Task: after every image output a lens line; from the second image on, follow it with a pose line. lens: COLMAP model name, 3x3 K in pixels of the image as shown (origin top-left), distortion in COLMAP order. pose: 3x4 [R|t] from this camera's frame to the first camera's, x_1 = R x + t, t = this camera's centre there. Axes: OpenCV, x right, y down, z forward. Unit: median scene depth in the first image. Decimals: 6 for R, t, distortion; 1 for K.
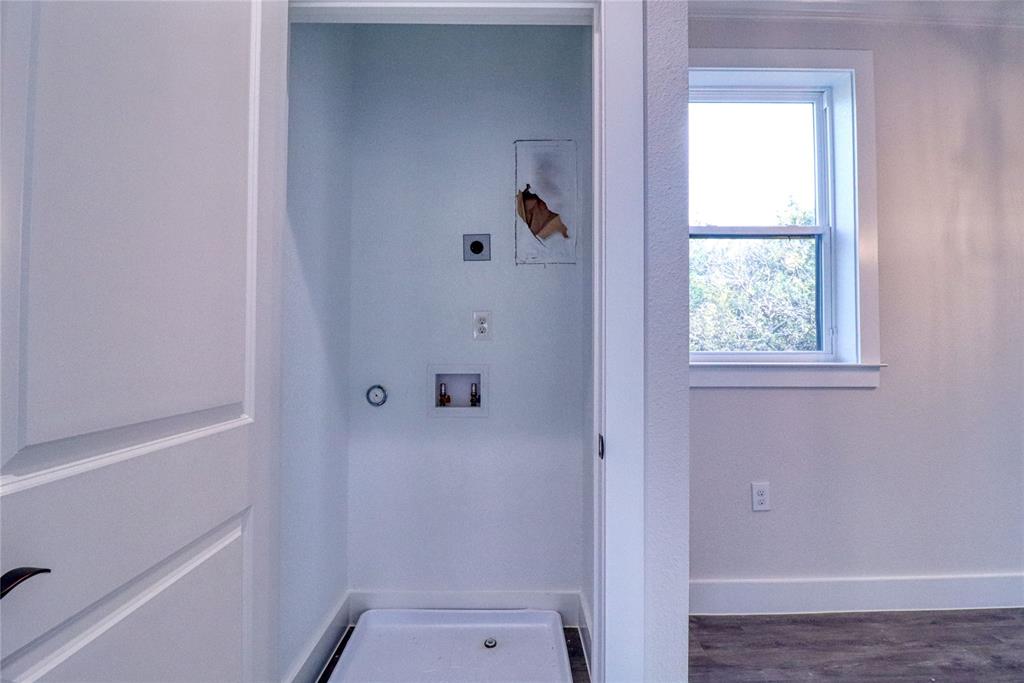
lens RADIAL K [[490.5, 0, 522.3], [0, 490.5, 338.8], [0, 0, 1]] dist [-0.000371, -0.010959]
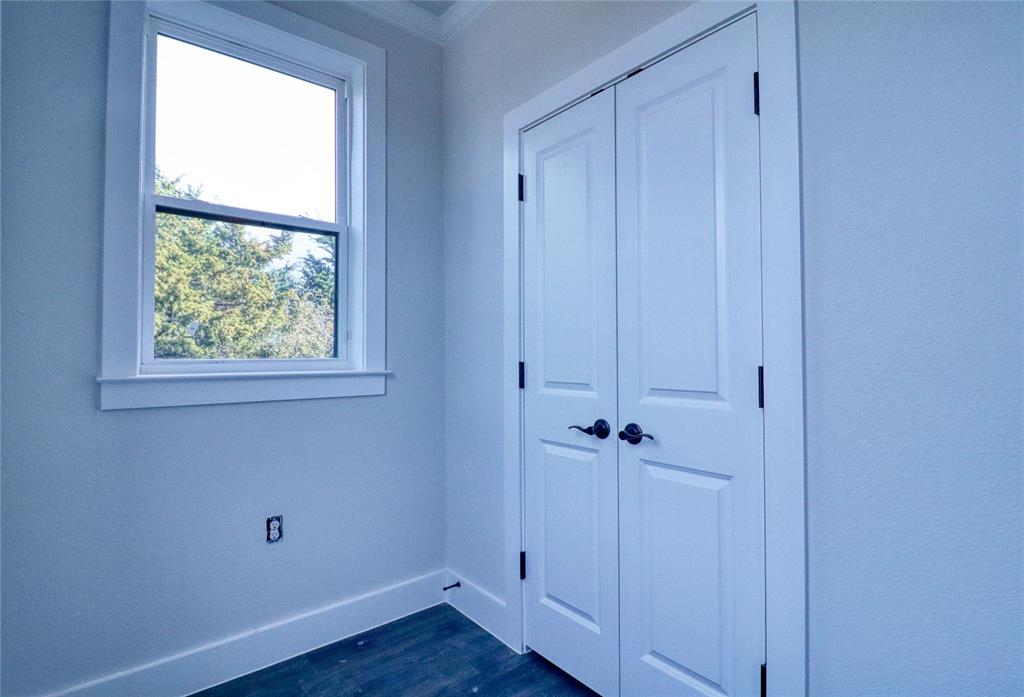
lens RADIAL K [[517.9, 0, 534.4], [0, 517.9, 345.6], [0, 0, 1]] dist [-0.001882, 0.000736]
pose [[0.771486, 0.010591, 0.636158, 0.280602], [-0.011152, 0.999933, -0.003122, -0.000340], [-0.636148, -0.004686, 0.771553, 0.005555]]
